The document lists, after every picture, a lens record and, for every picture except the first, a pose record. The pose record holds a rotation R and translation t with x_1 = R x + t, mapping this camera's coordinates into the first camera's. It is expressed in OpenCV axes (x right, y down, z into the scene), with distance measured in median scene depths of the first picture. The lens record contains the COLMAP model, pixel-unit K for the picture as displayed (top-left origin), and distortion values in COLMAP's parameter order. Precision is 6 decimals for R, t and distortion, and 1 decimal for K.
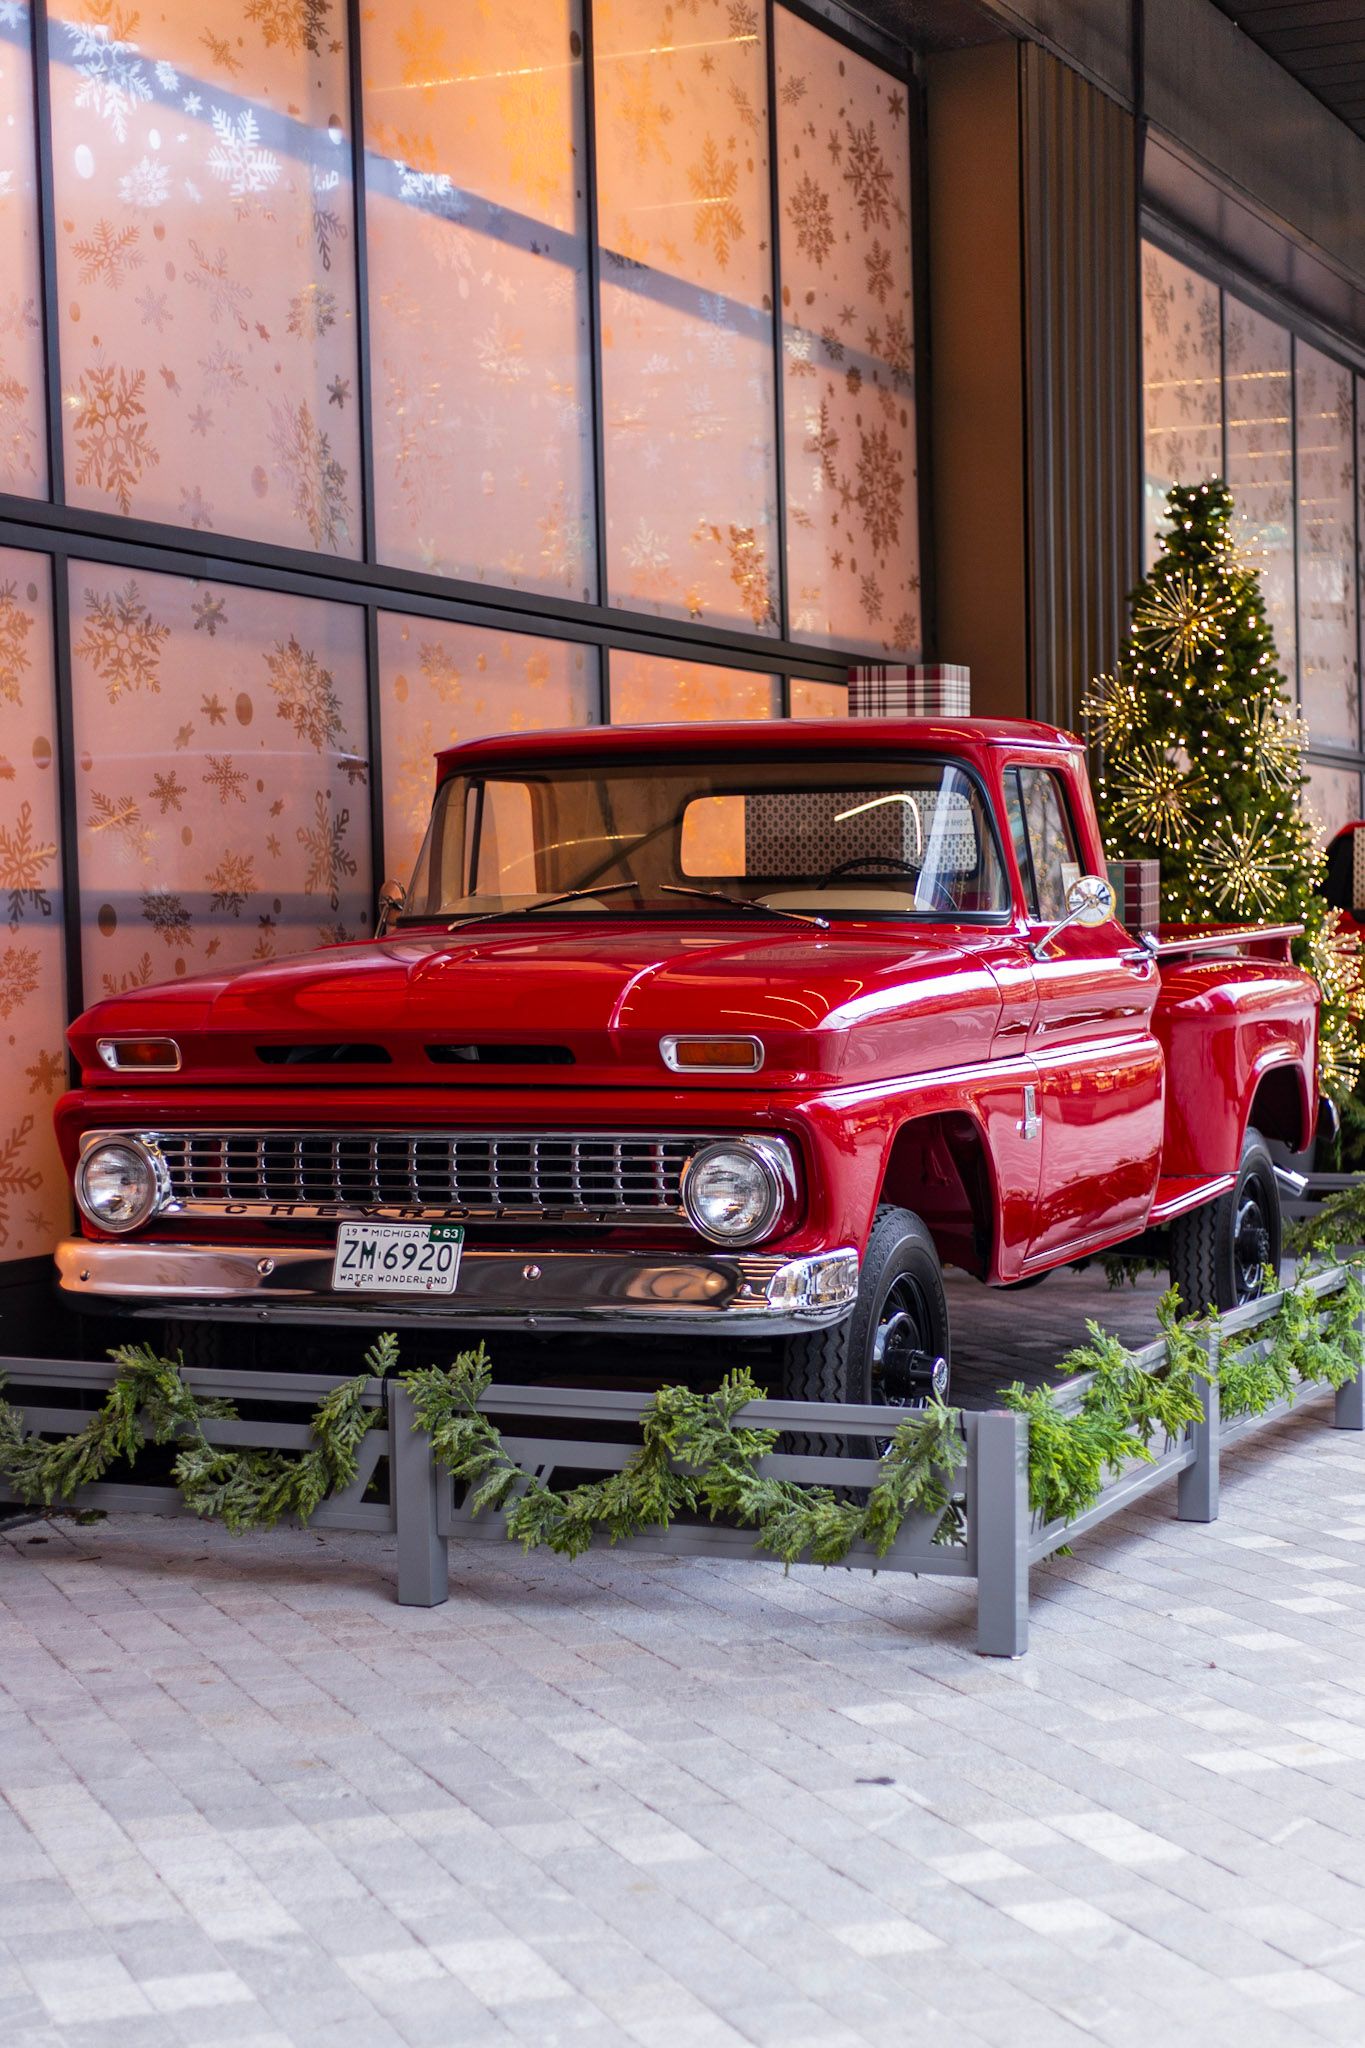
lens RADIAL K [[3448.9, 0, 678.5], [0, 3448.9, 1013.1], [0, 0, 1]] dist [0.008693, 0.000000]
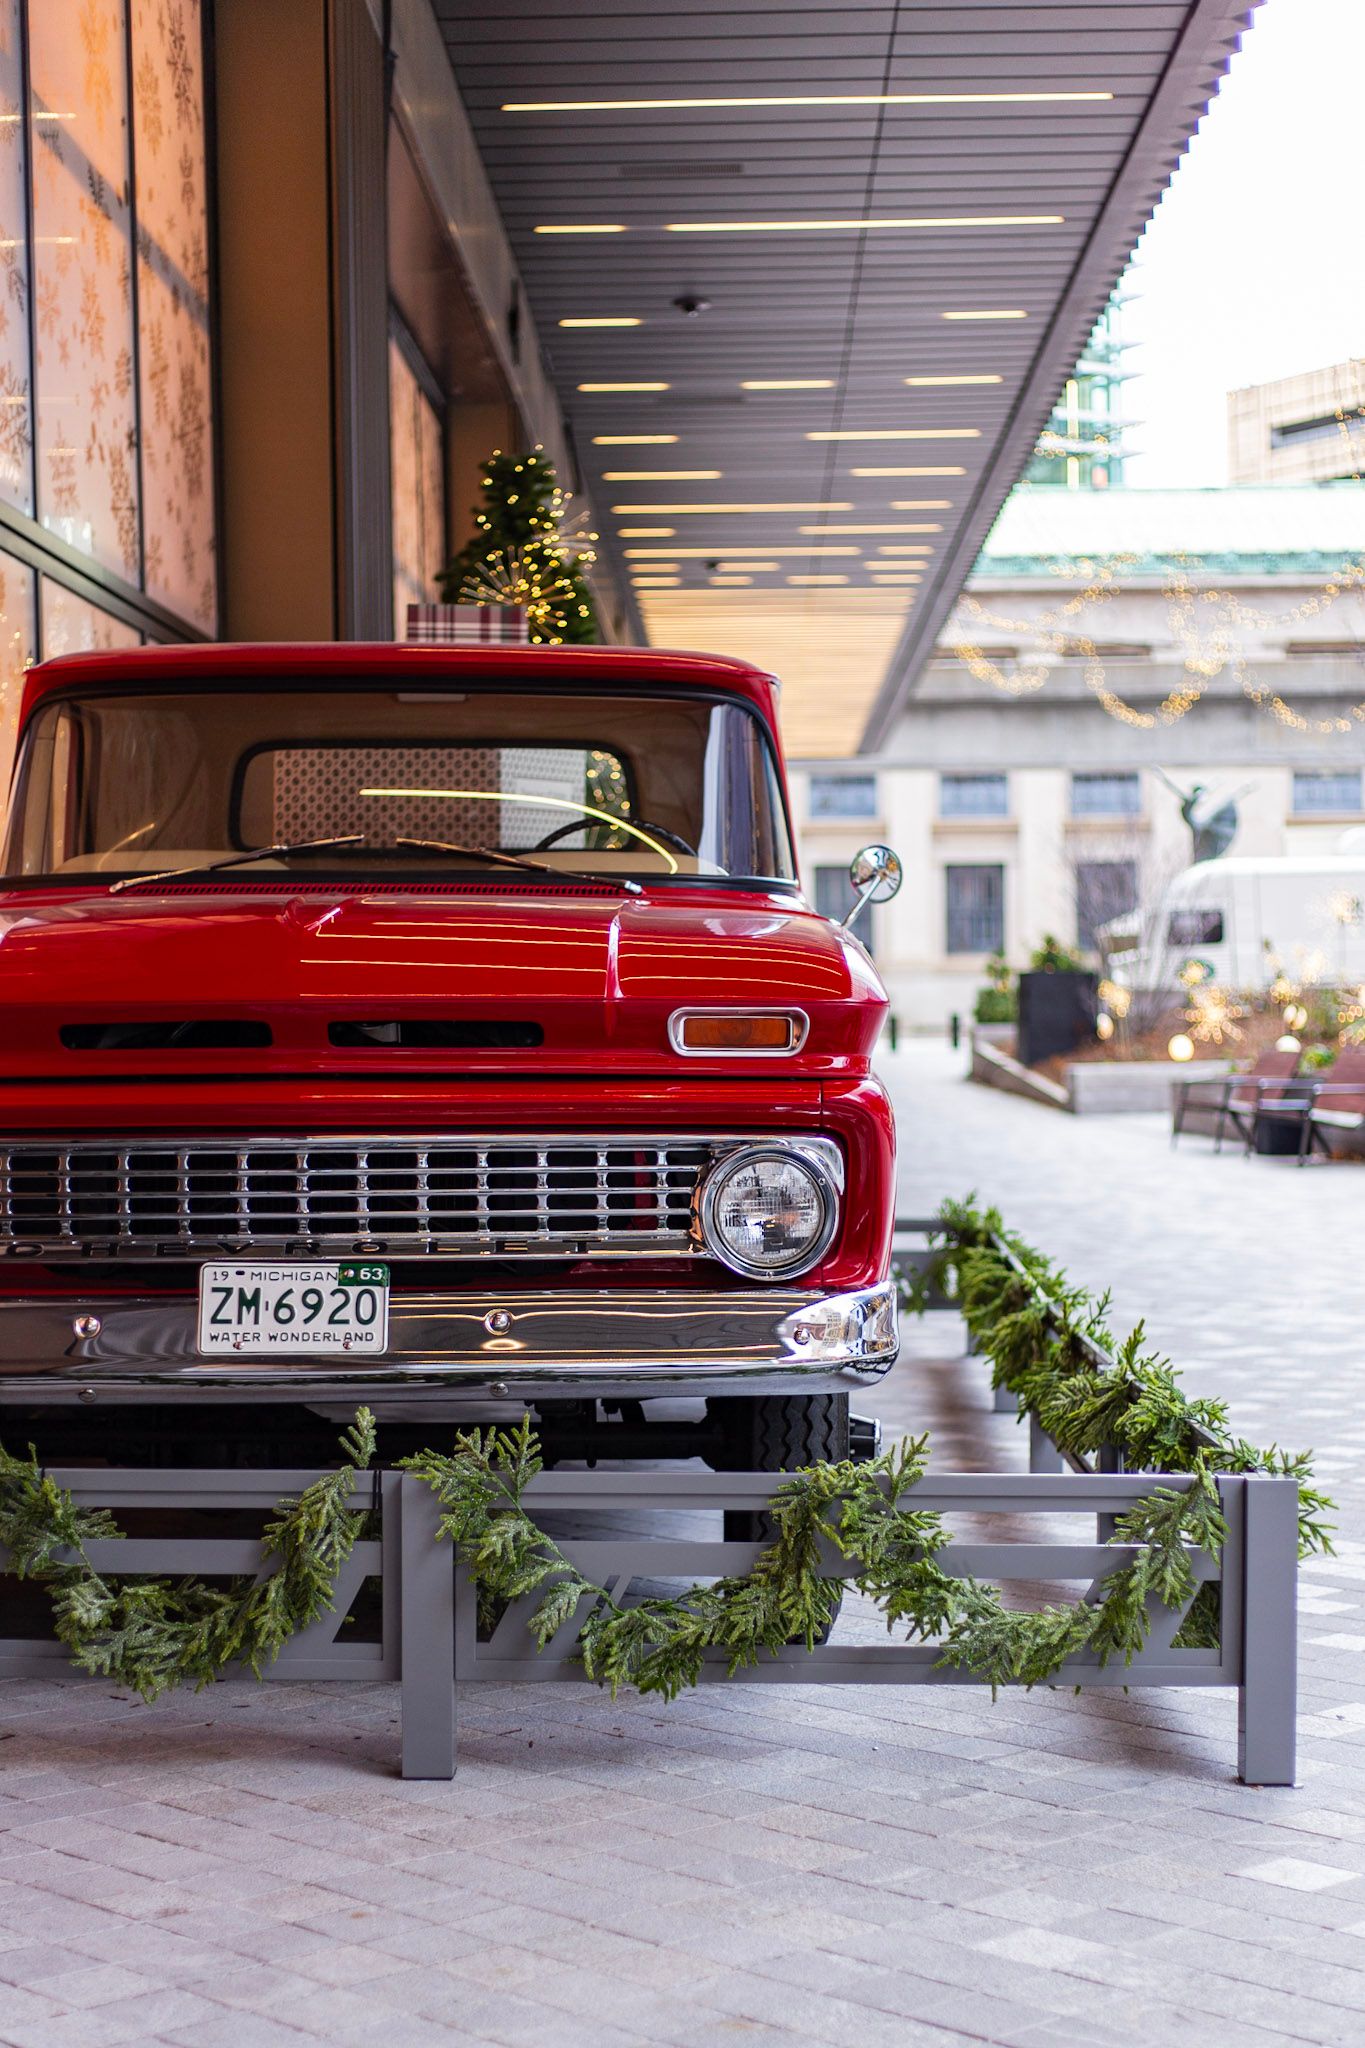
lens RADIAL K [[3448.9, 0, 684.9], [0, 3448.9, 1038.6], [0, 0, 1]] dist [0.008693, 0.000000]
pose [[0.915271, 0.007107, 0.402775, -0.313648], [0.000103, 0.999840, -0.017876, 0.027119], [-0.402838, 0.016403, 0.915124, 0.297733]]
